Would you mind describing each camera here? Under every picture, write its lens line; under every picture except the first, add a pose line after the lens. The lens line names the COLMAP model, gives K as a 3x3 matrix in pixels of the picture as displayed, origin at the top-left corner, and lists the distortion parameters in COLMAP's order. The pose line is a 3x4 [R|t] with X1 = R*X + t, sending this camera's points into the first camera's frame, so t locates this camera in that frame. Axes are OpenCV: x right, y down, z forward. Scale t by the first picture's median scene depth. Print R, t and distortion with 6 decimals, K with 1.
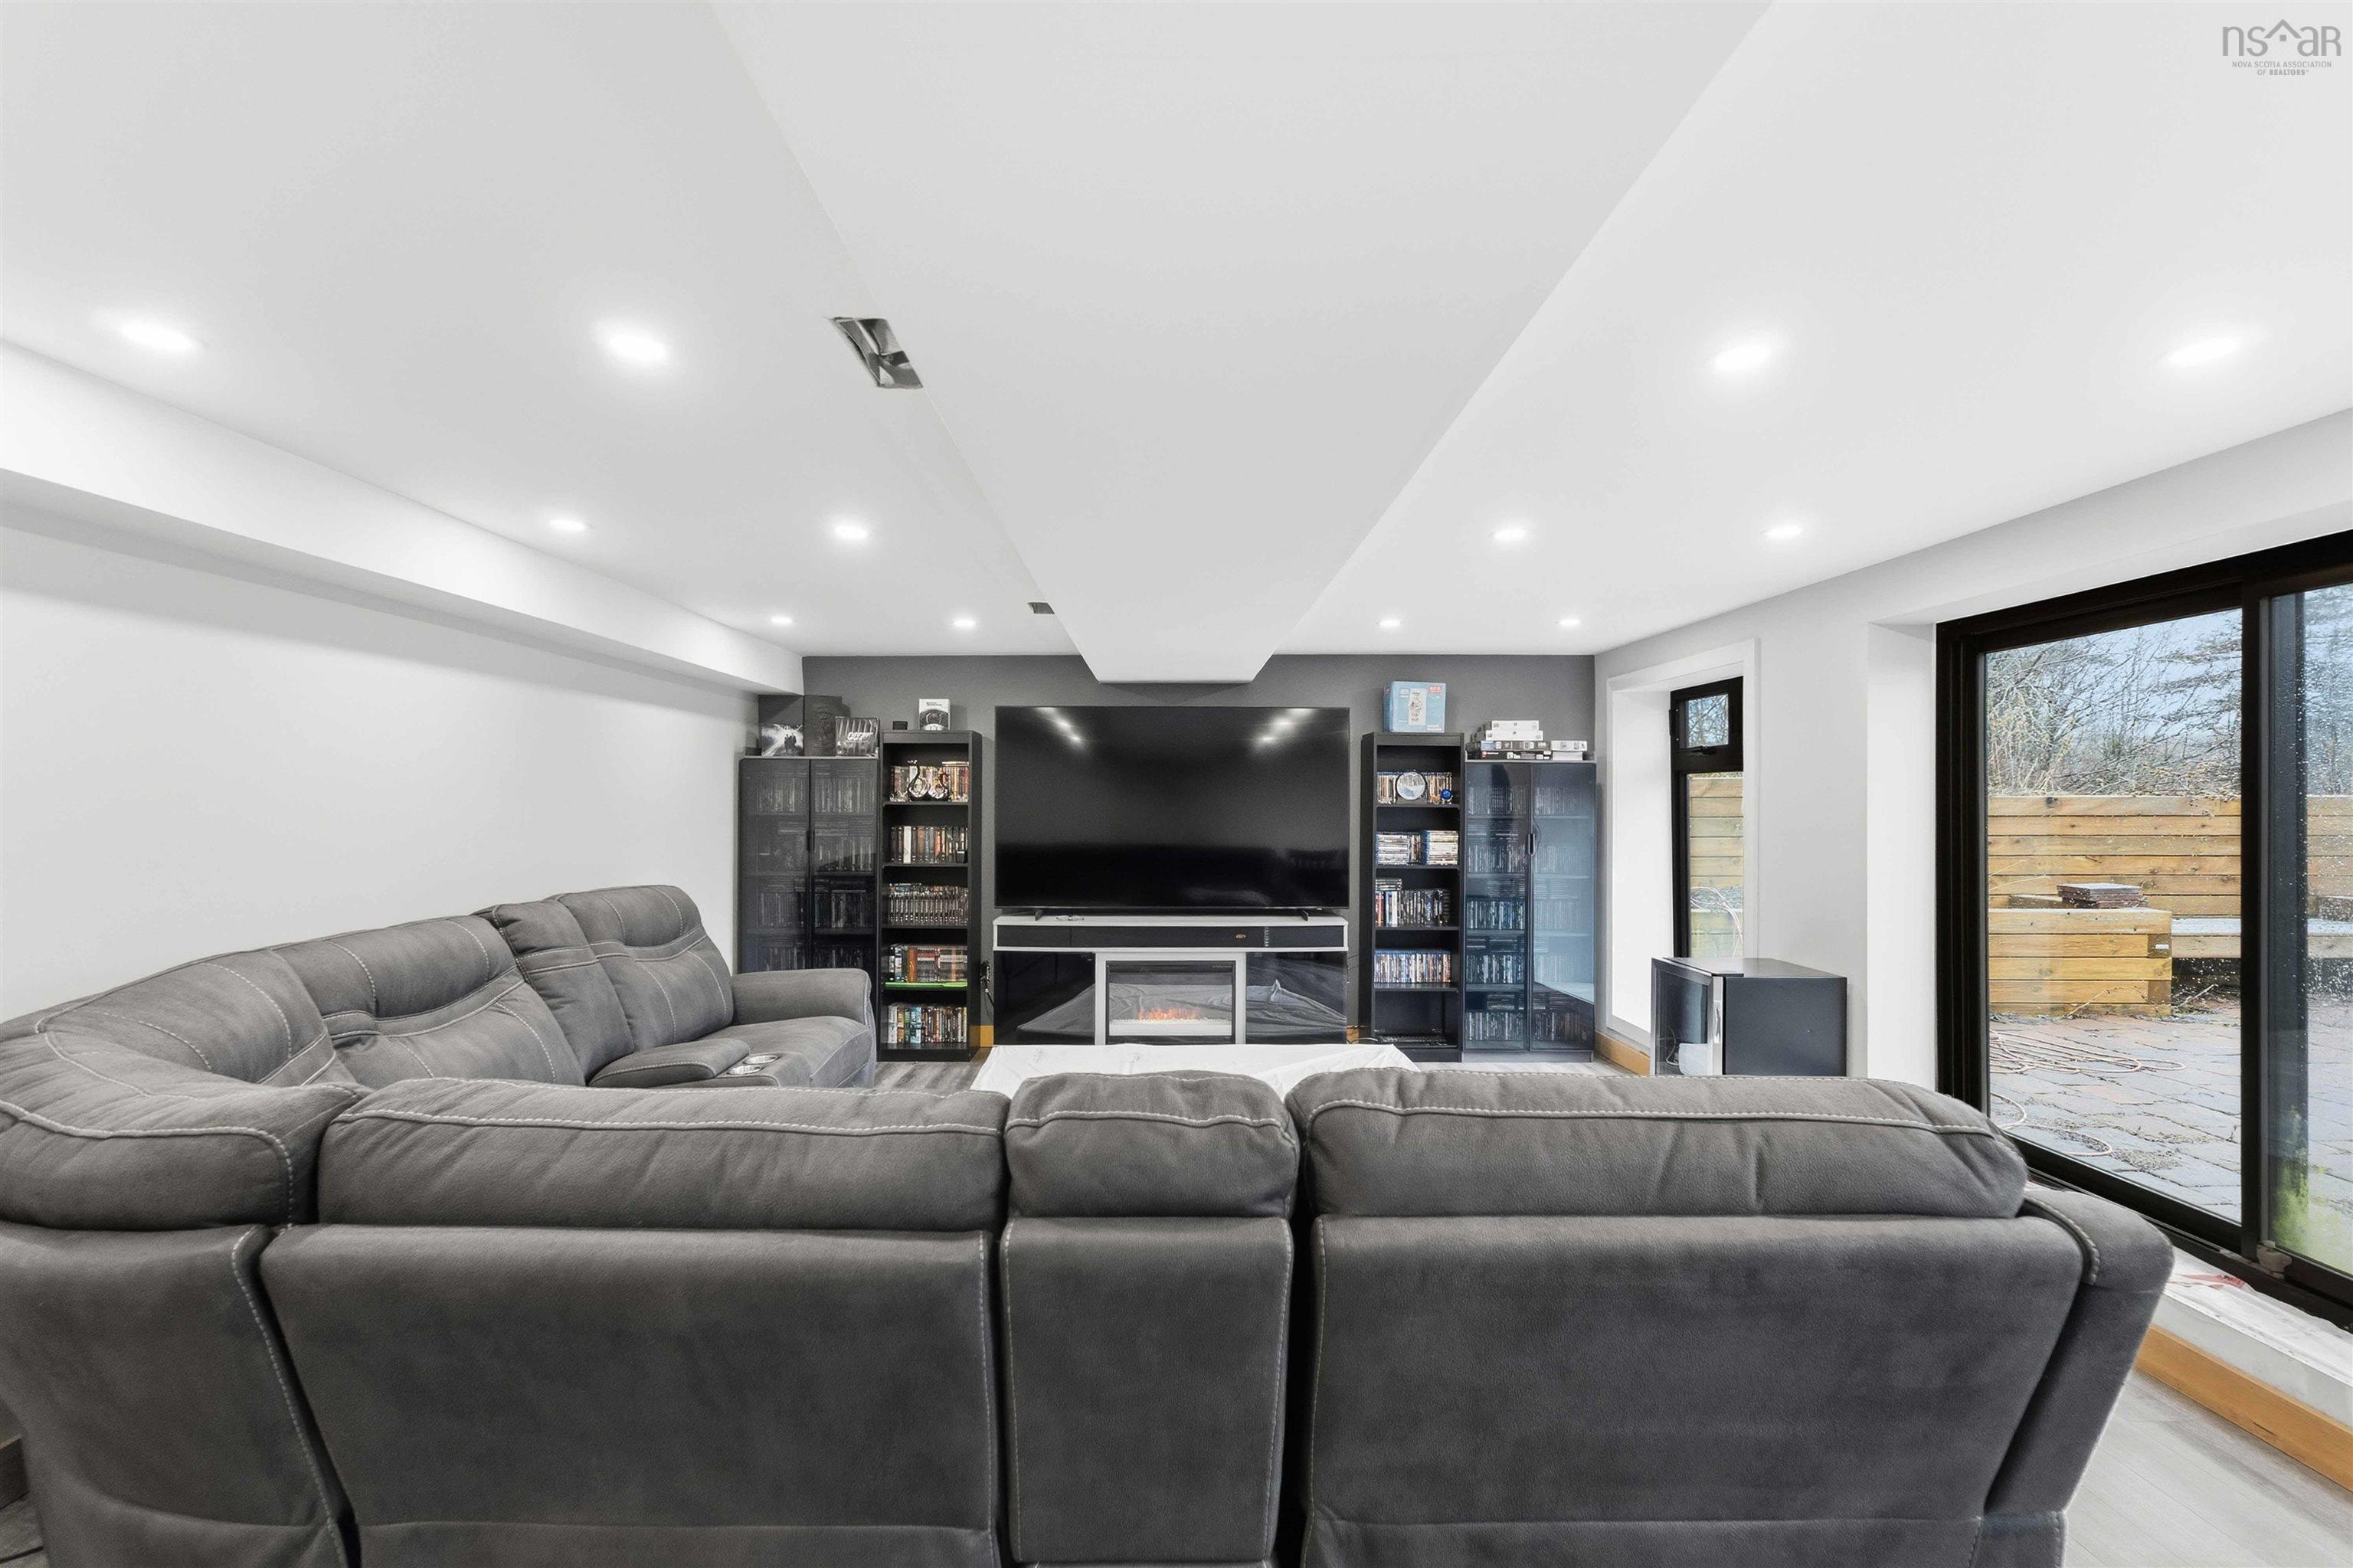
lens RADIAL K [[1035.9, 0, 1172.6], [0, 1035.9, 795.9], [0, 0, 1]] dist [-0.003215, -0.000595]
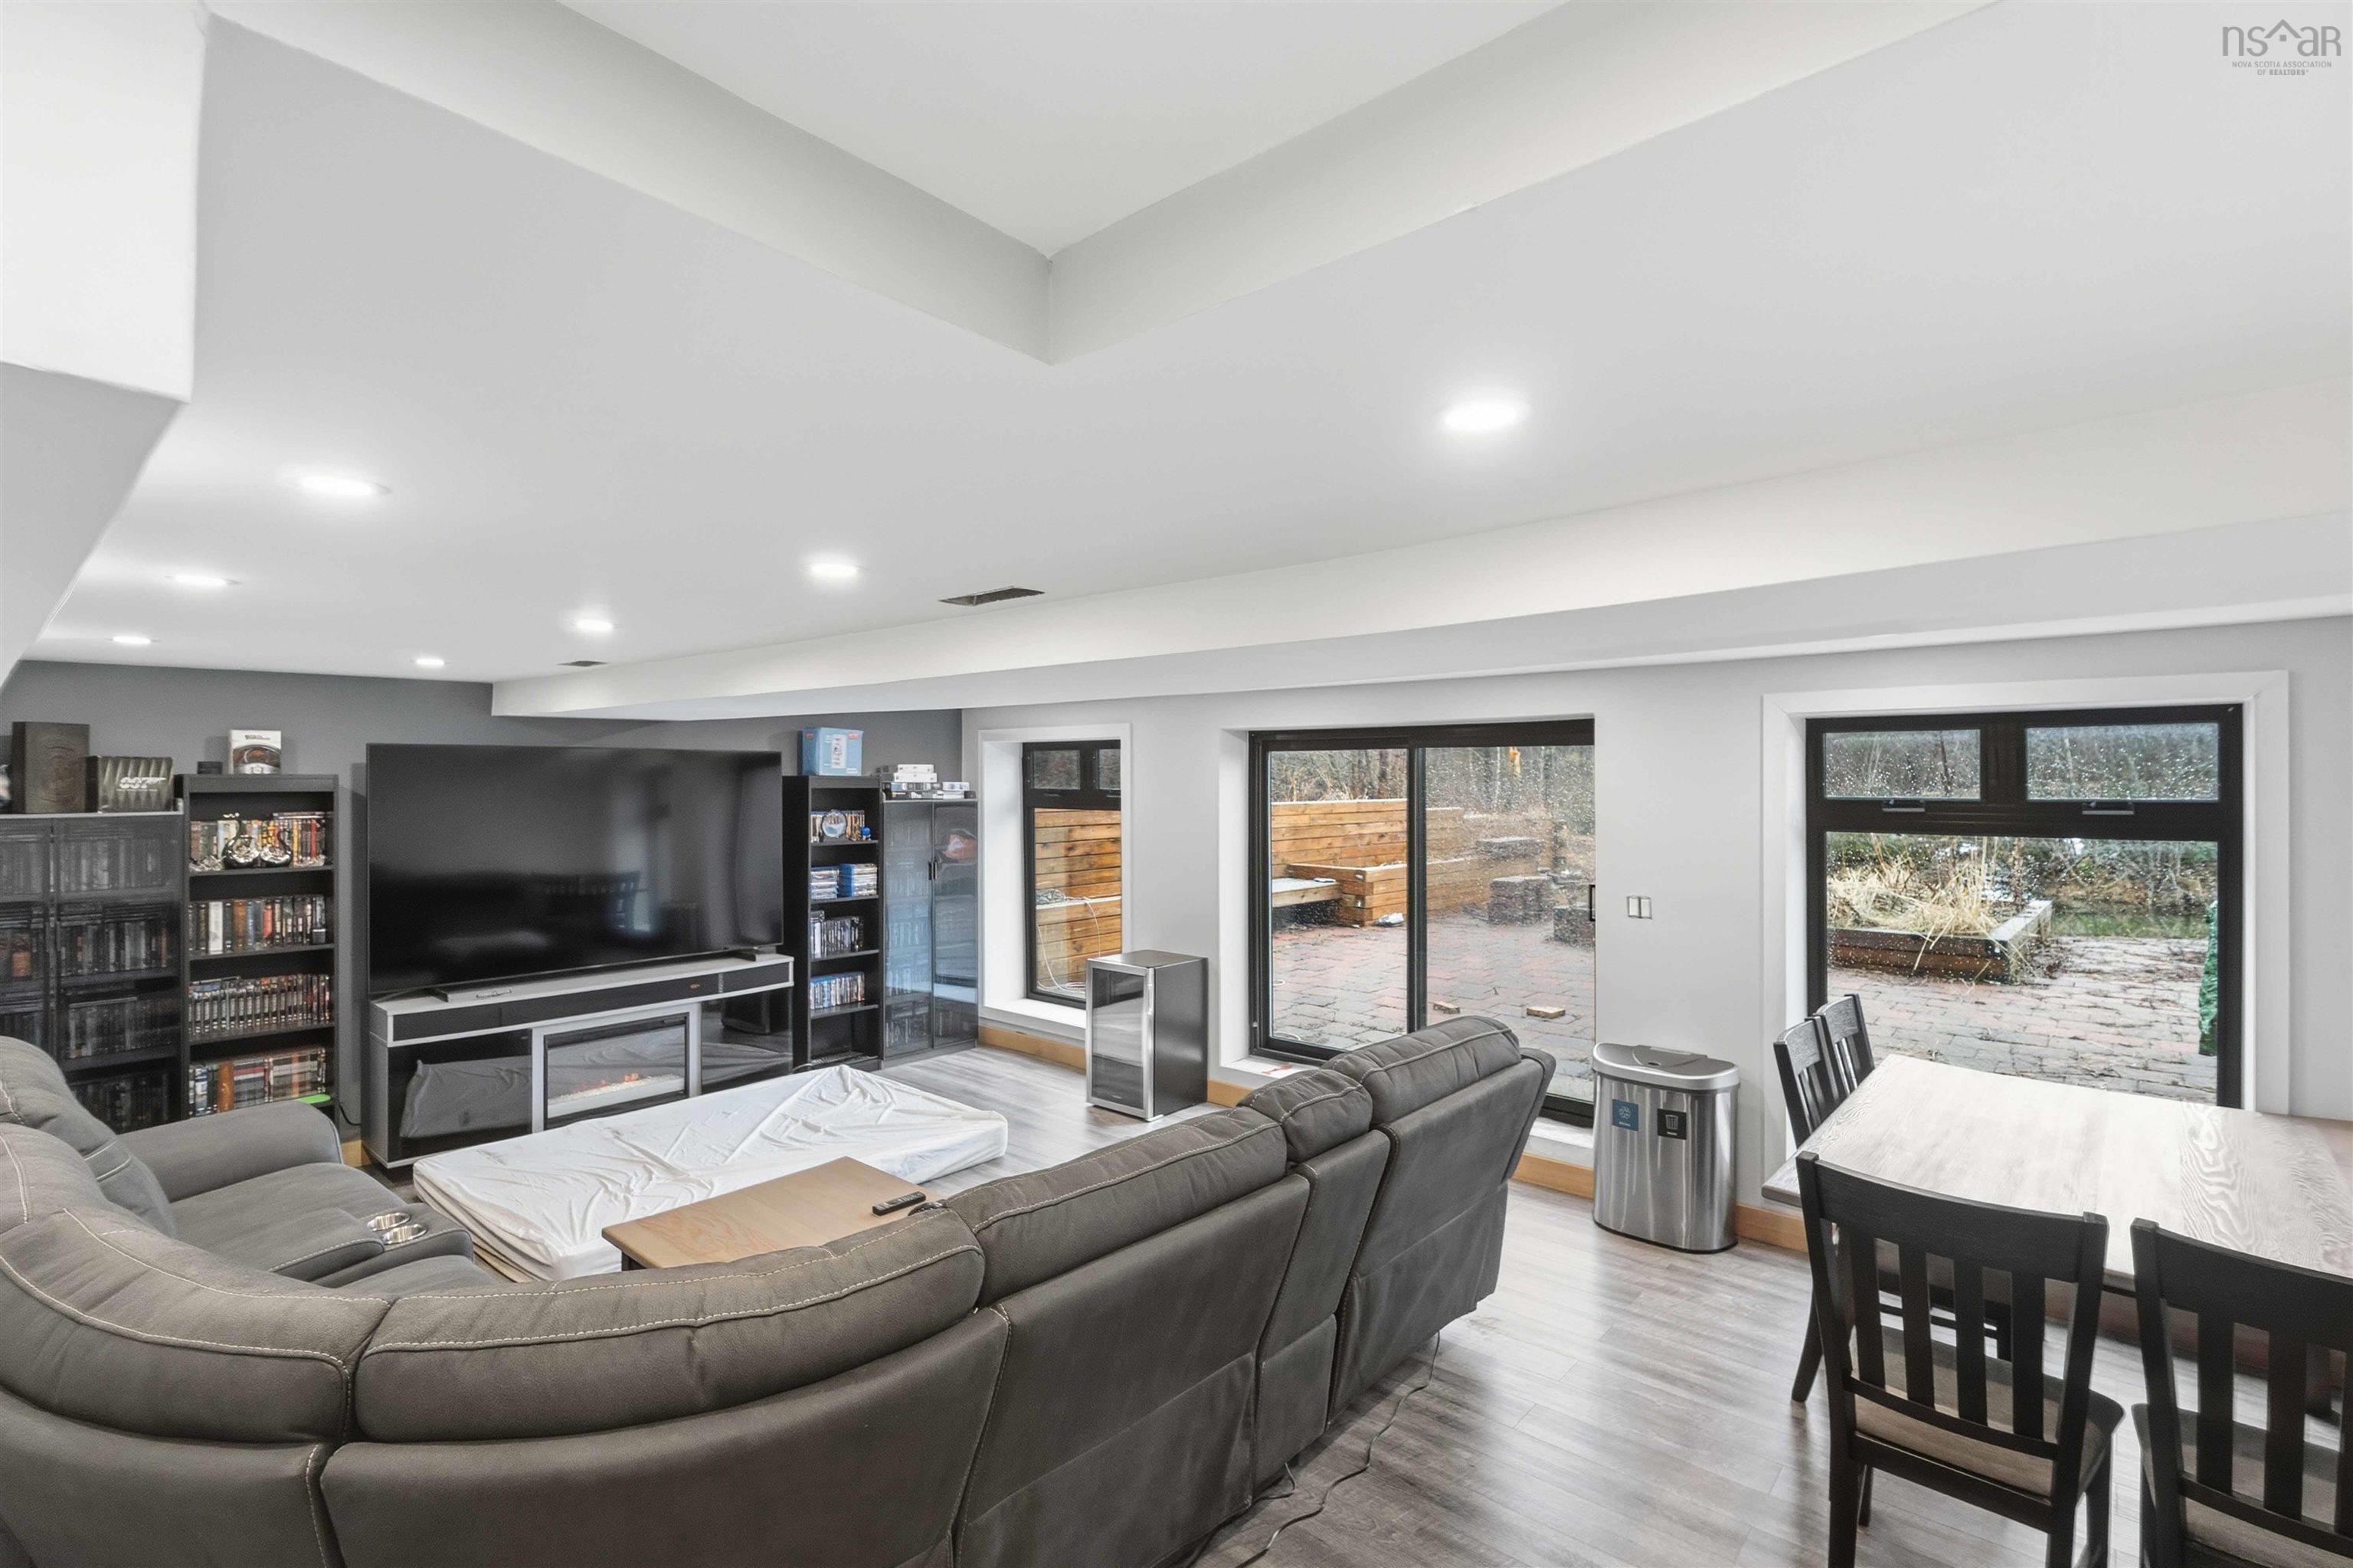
lens RADIAL K [[1095.4, 0, 1181.3], [0, 1095.4, 777.2], [0, 0, 1]] dist [-0.002728, -0.001658]
pose [[0.665994, -0.003464, 0.745949, -0.385075], [-0.000800, 0.999985, 0.005357, -0.066024], [-0.745957, -0.004164, 0.665981, -0.035486]]
